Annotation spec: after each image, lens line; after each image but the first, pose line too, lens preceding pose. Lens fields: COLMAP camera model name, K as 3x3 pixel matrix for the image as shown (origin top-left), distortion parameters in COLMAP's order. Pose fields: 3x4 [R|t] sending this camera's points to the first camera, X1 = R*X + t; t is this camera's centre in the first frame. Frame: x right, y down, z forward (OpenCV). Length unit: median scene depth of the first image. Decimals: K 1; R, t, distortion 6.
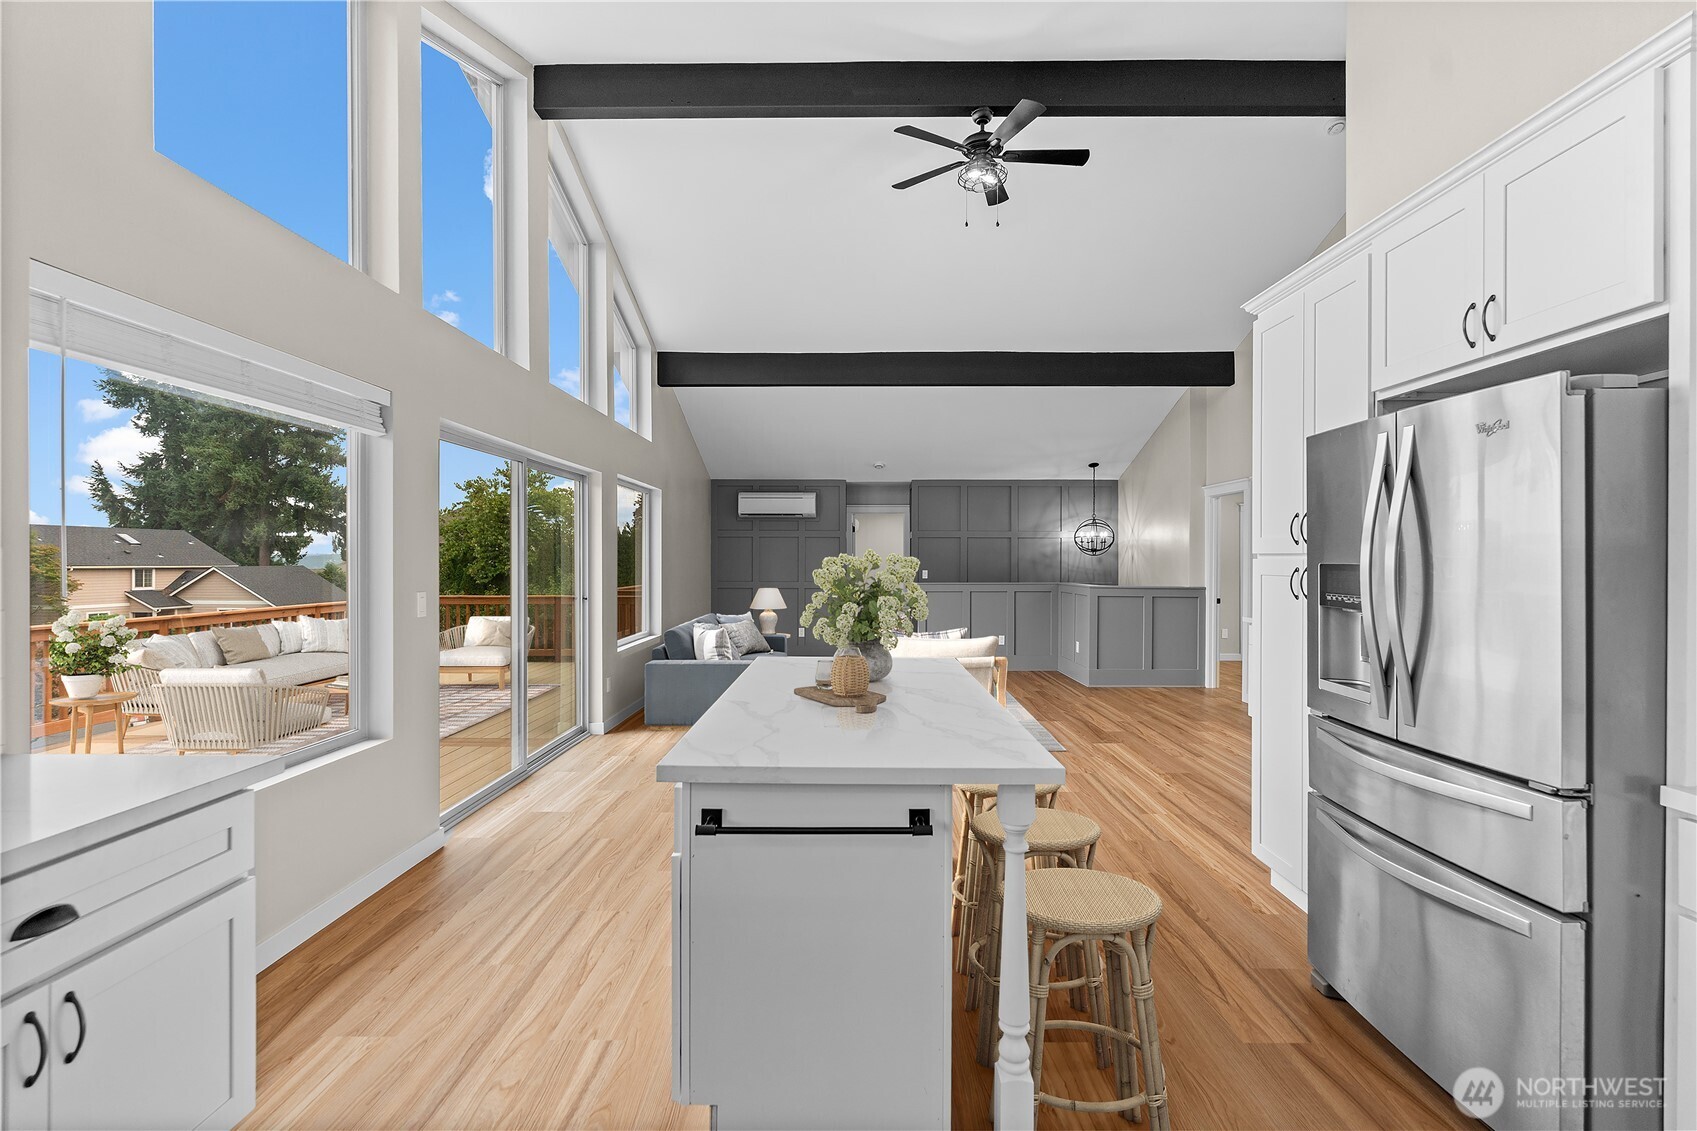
lens RADIAL K [[803.8, 0, 847.2], [0, 803.8, 559.7], [0, 0, 1]] dist [0.008222, -0.000677]
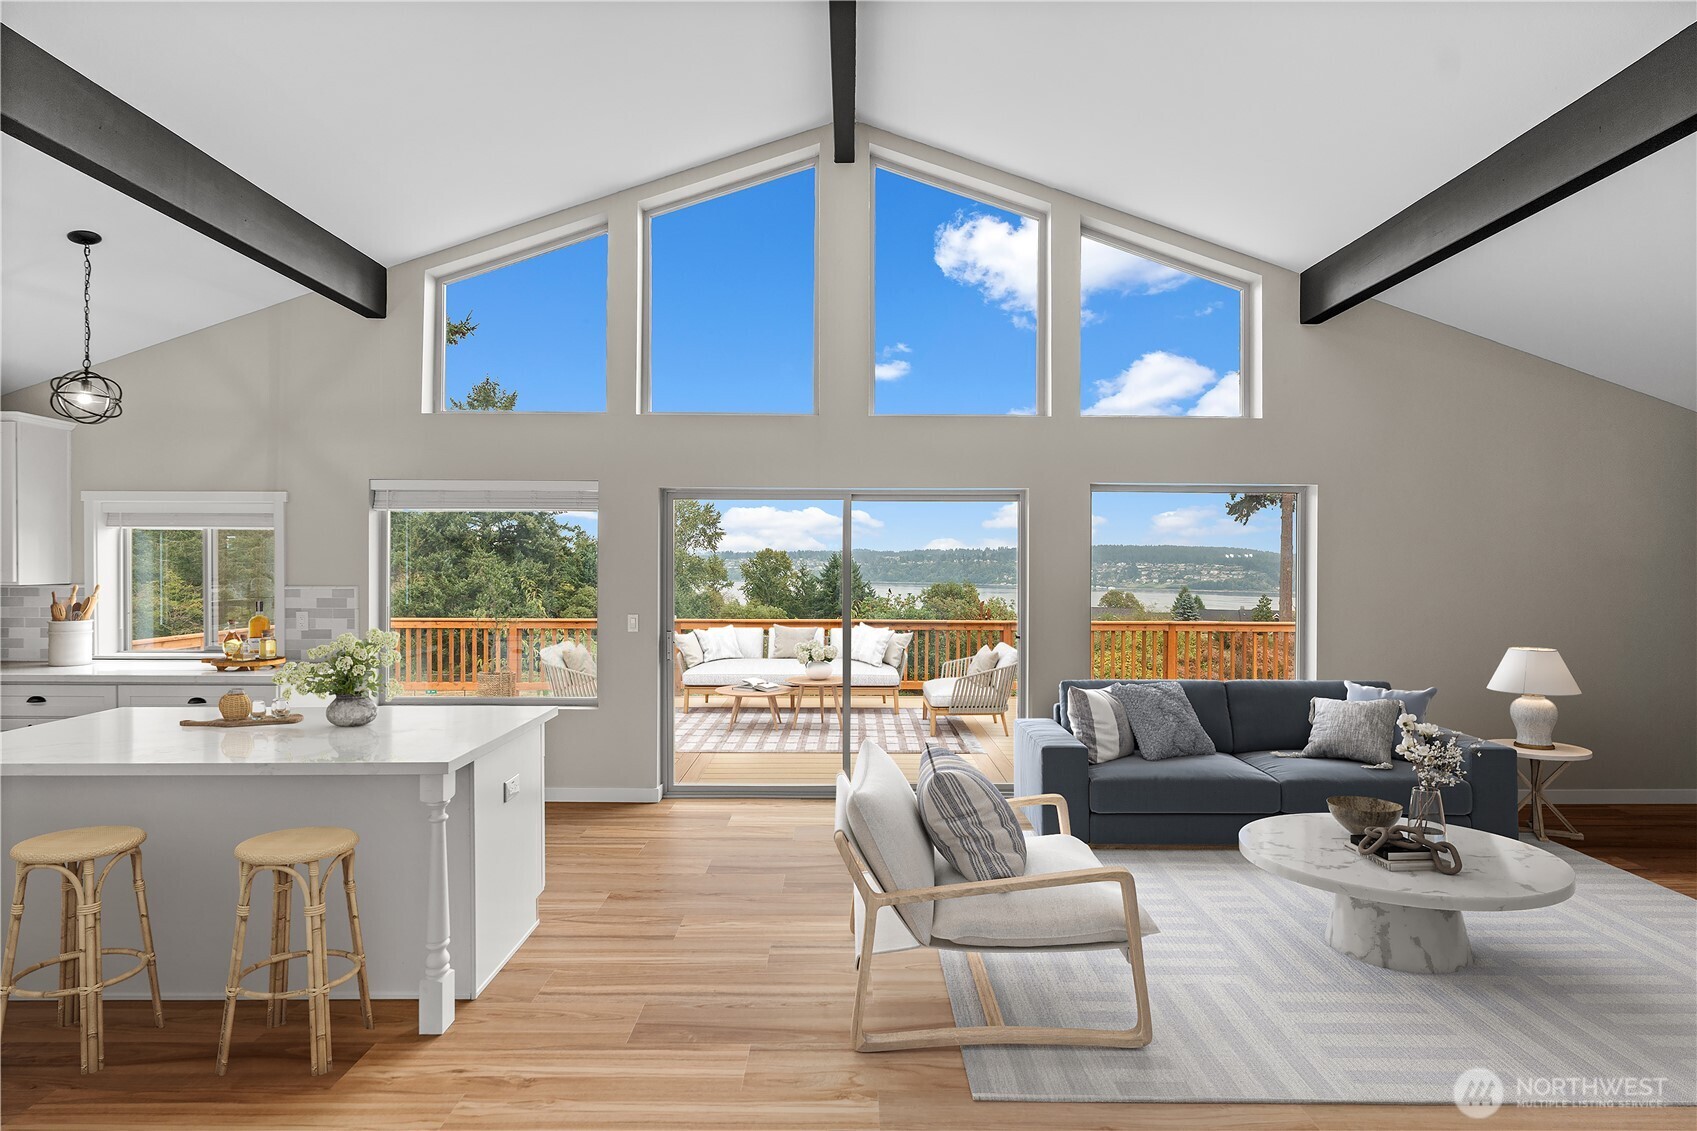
lens RADIAL K [[765.2, 0, 849.0], [0, 765.2, 597.6], [0, 0, 1]] dist [-0.039599, 0.000096]
pose [[0.026688, 0.047749, -0.998503, 0.158418], [-0.003460, 0.998857, 0.047673, -0.010407], [0.999638, 0.002182, 0.026823, 0.267249]]
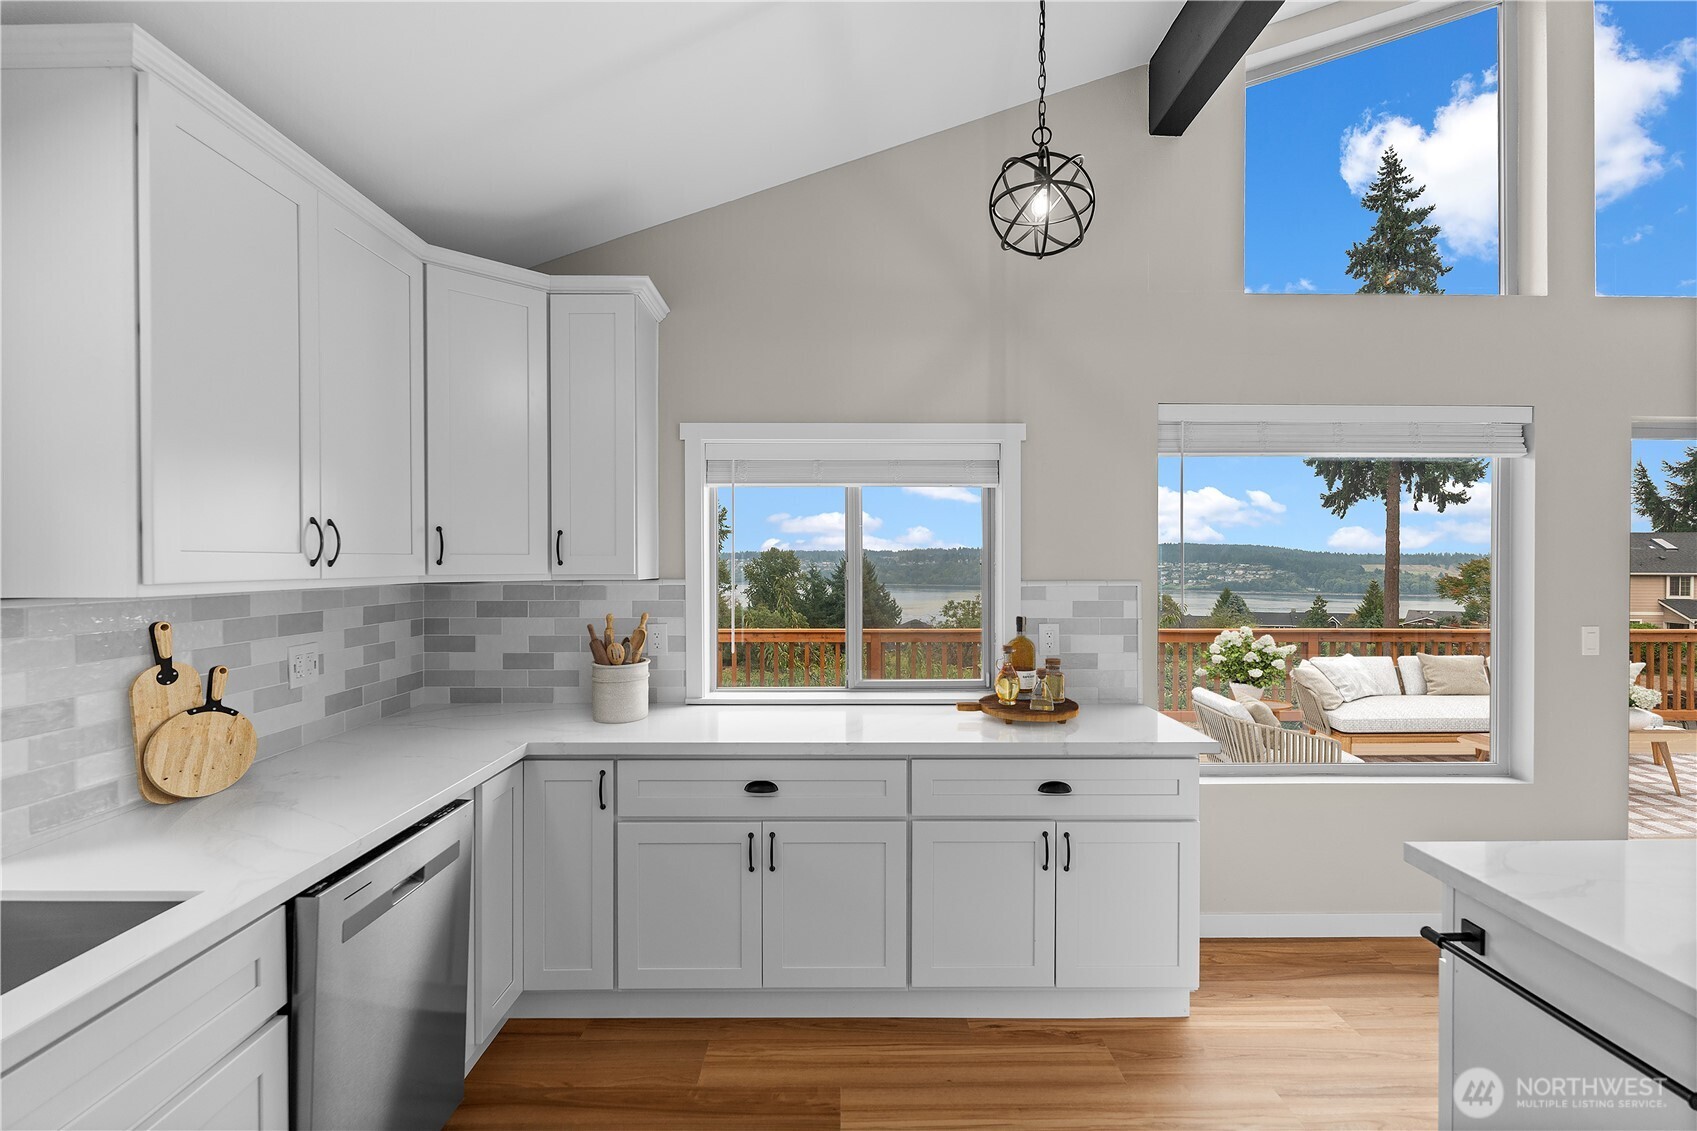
lens RADIAL K [[819.5, 0, 848.5], [0, 819.5, 565.5], [0, 0, 1]] dist [0.021625, -0.000123]
pose [[0.020181, 0.004565, -0.999786, 0.063850], [0.000375, 0.999989, 0.004574, -0.005503], [0.999796, -0.000468, 0.020179, 0.034201]]
